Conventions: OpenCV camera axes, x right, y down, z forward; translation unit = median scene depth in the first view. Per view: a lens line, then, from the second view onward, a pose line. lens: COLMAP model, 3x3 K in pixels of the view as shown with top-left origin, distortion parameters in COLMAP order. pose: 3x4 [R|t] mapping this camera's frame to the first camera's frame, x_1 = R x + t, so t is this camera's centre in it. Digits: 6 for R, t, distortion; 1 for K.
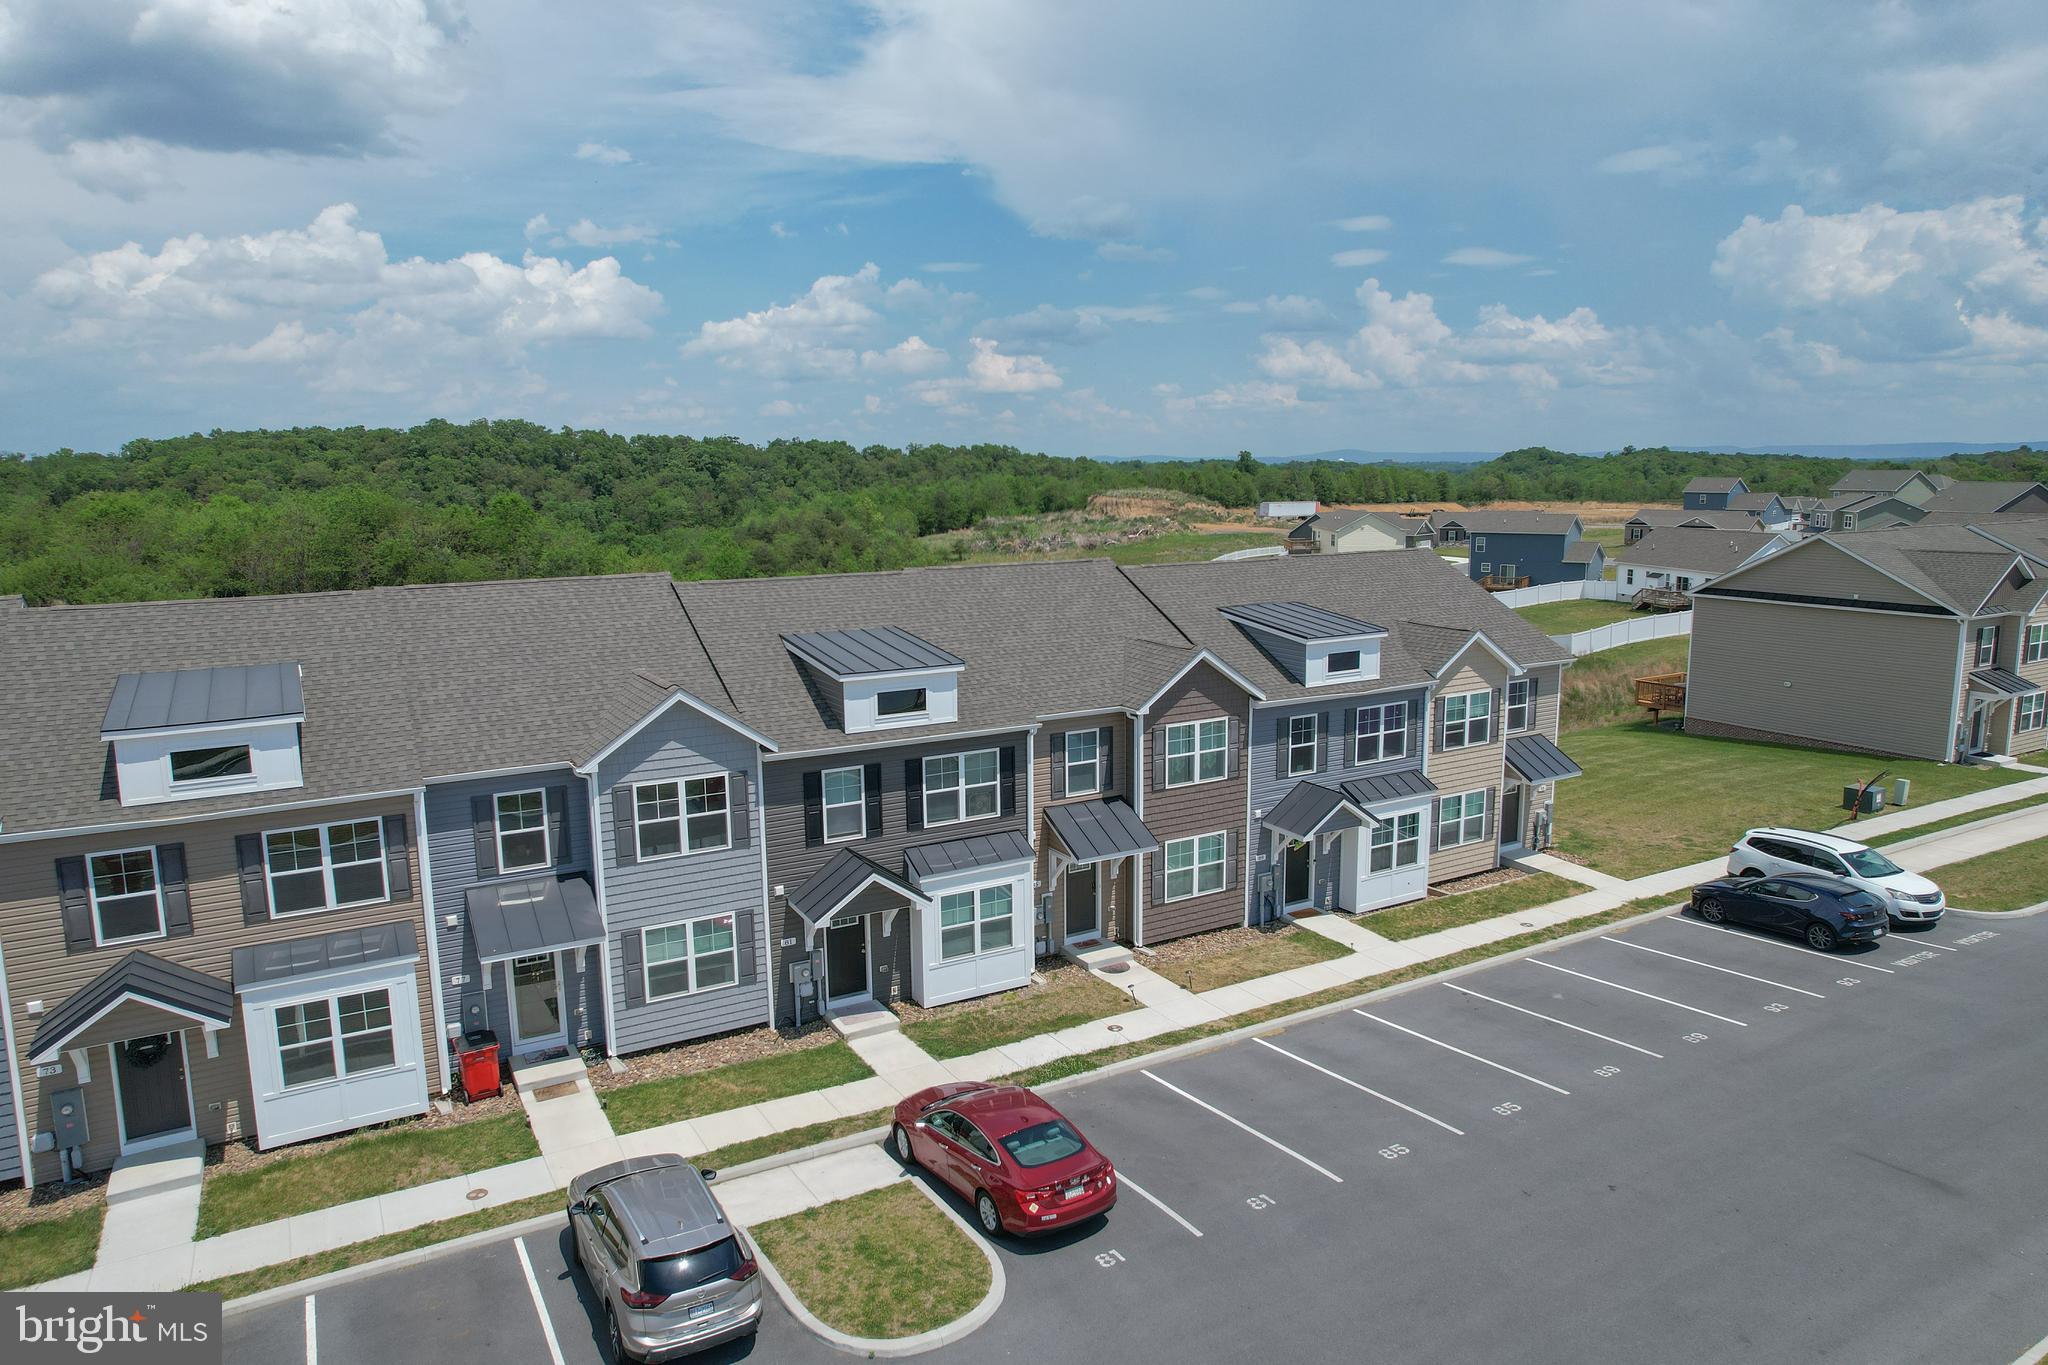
lens RADIAL K [[1304.8, 0, 1028.9], [0, 1304.8, 669.0], [0, 0, 1]] dist [-0.073448, 0.064918]
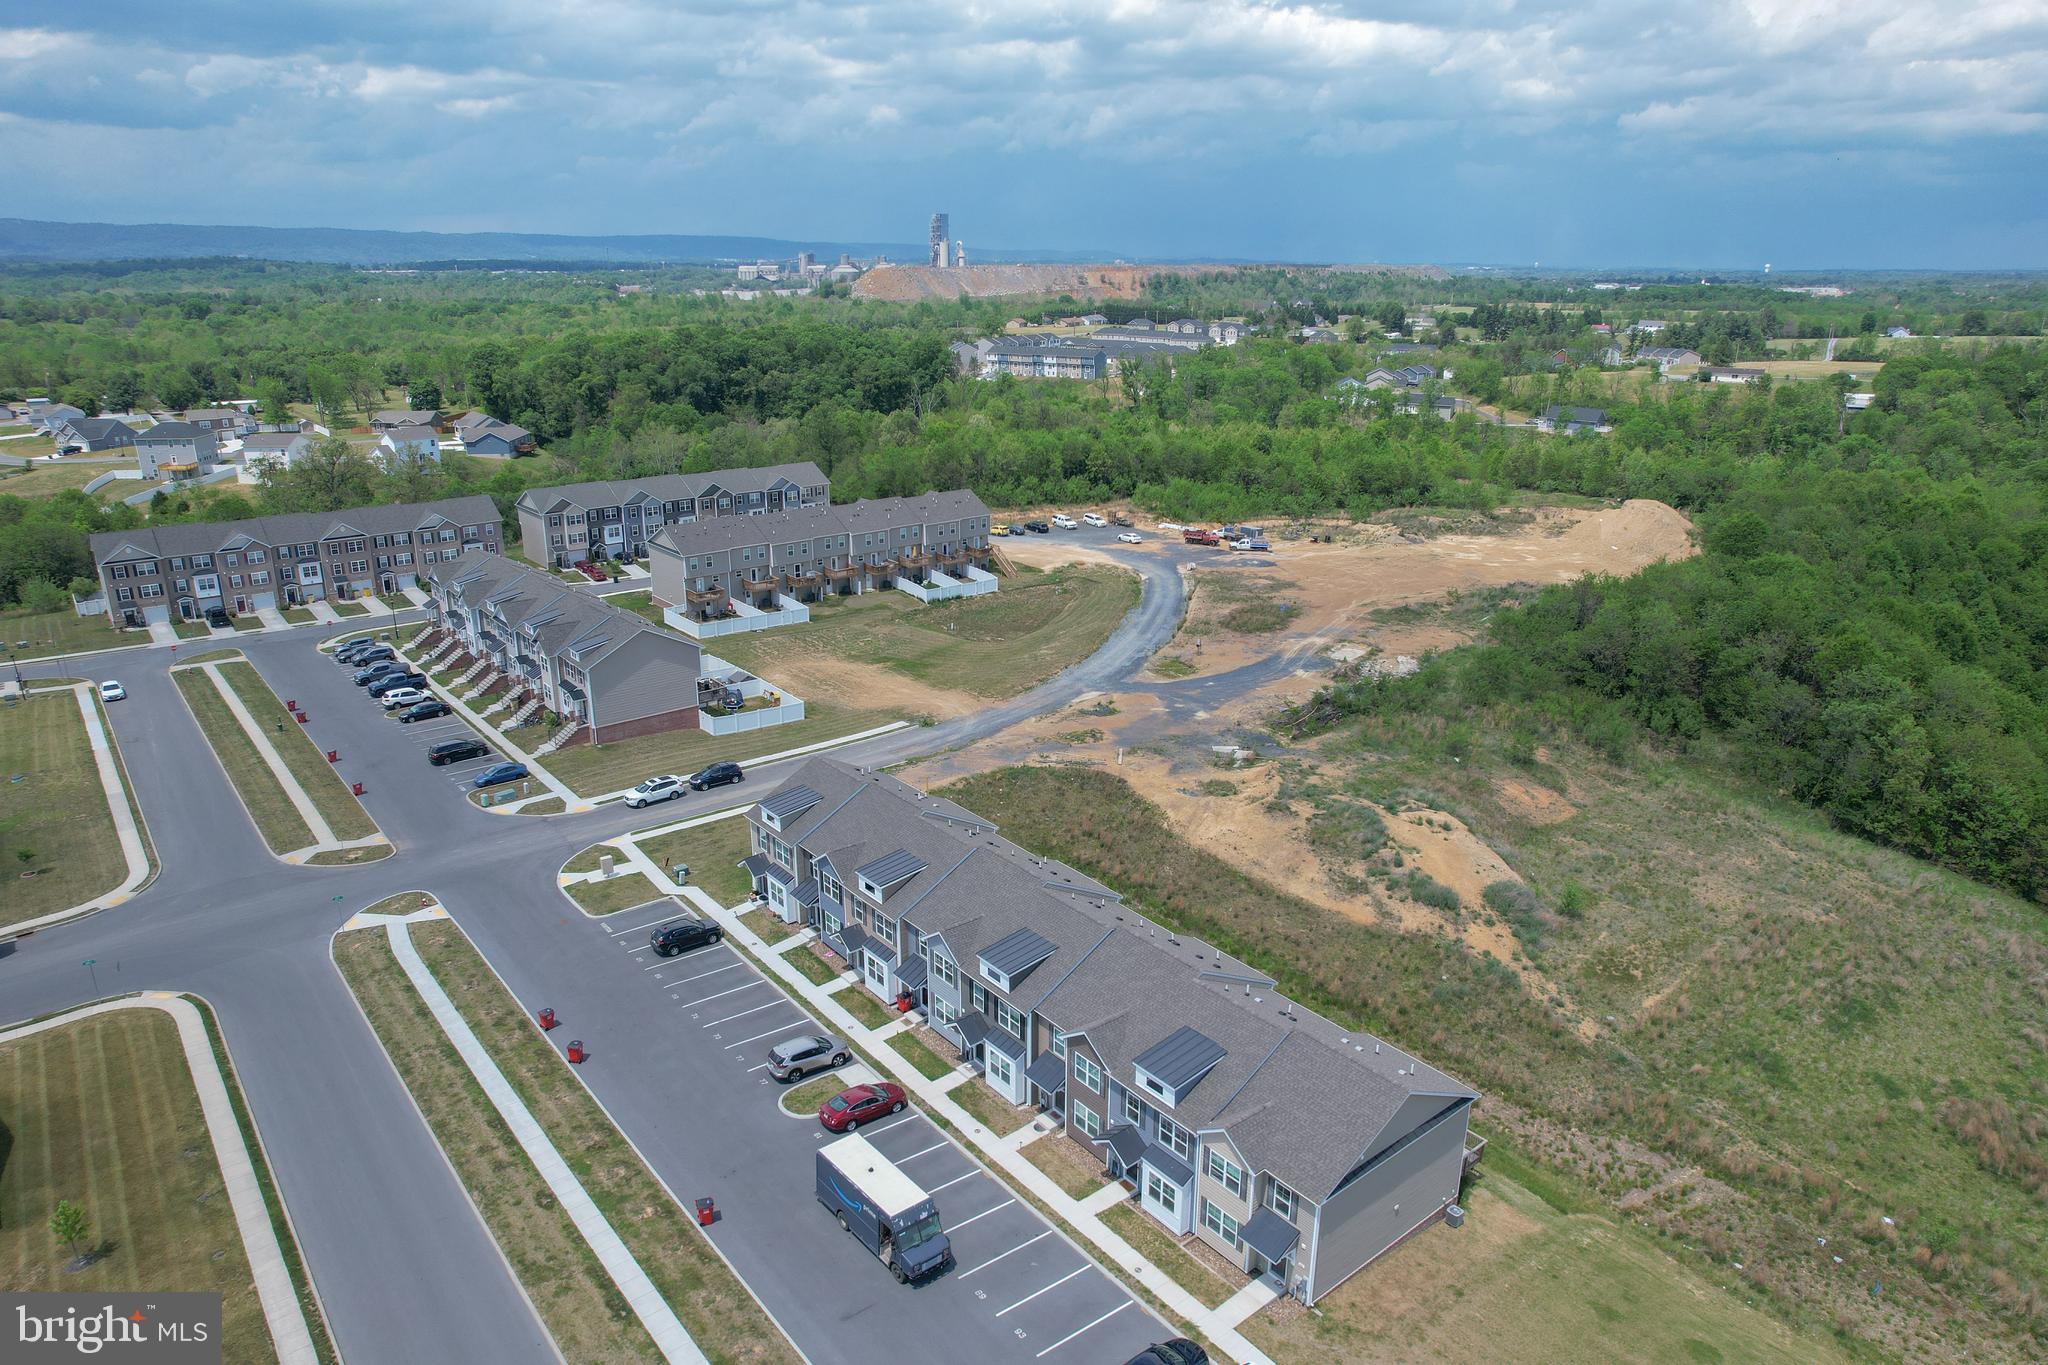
lens RADIAL K [[1304.8, 0, 1028.7], [0, 1304.8, 688.7], [0, 0, 1]] dist [-0.073448, 0.064918]
pose [[0.151135, 0.322512, -0.934422, 2.094089], [-0.153941, 0.941426, 0.300031, -1.267544], [0.976453, 0.098500, 0.191930, 0.509174]]
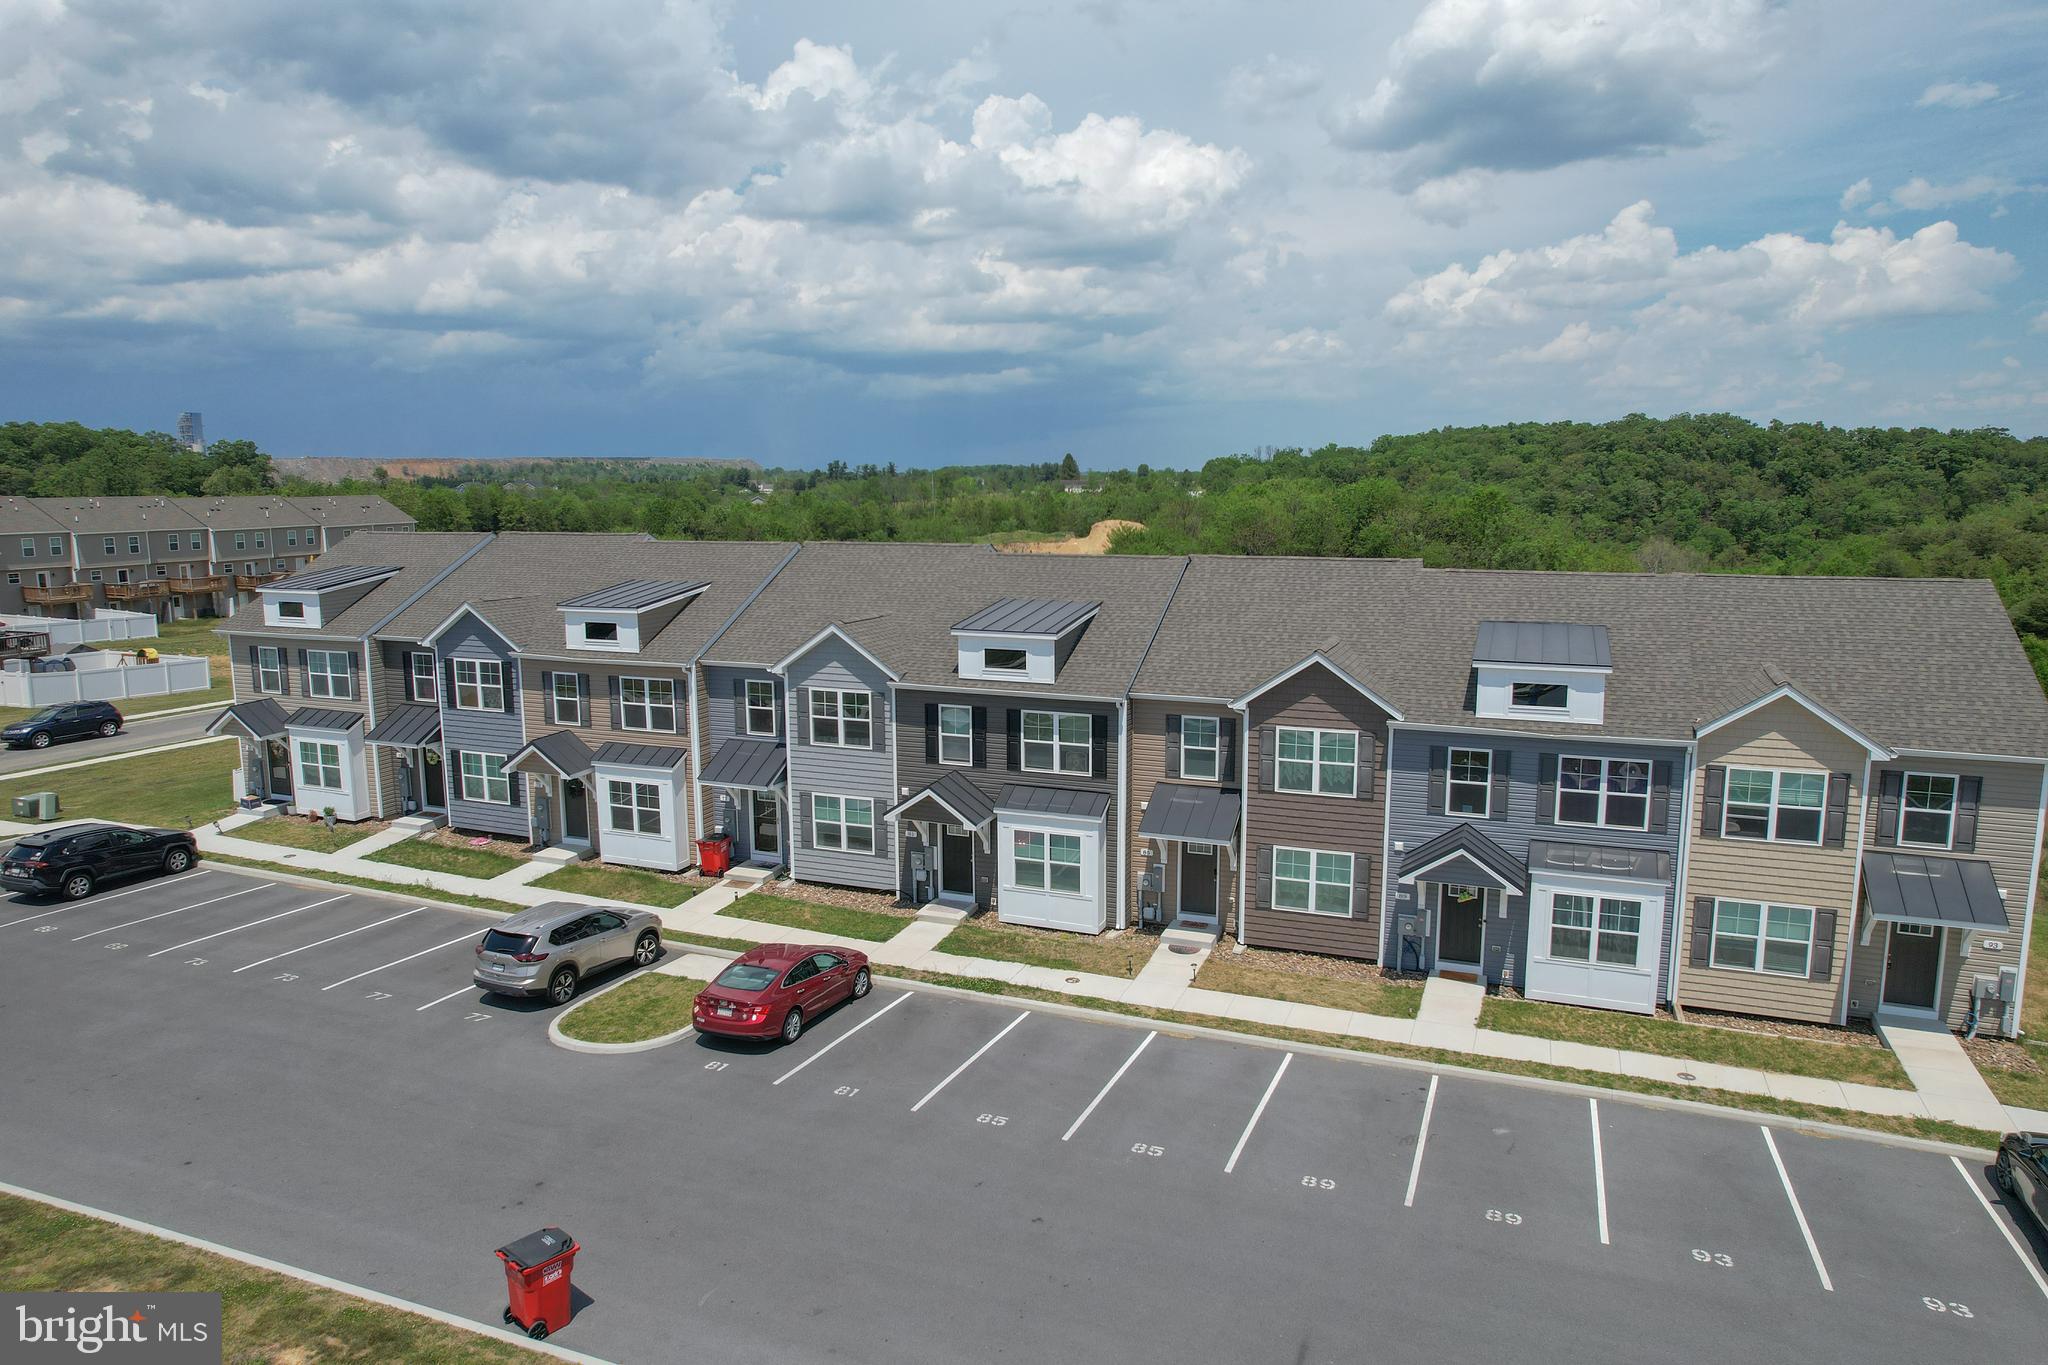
lens RADIAL K [[1304.8, 0, 1029.4], [0, 1304.8, 689.2], [0, 0, 1]] dist [-0.073448, 0.064918]
pose [[0.616955, 0.136006, -0.775158, 0.821979], [-0.120899, 0.989642, 0.077414, -0.041145], [0.777657, 0.045955, 0.627007, 0.271943]]
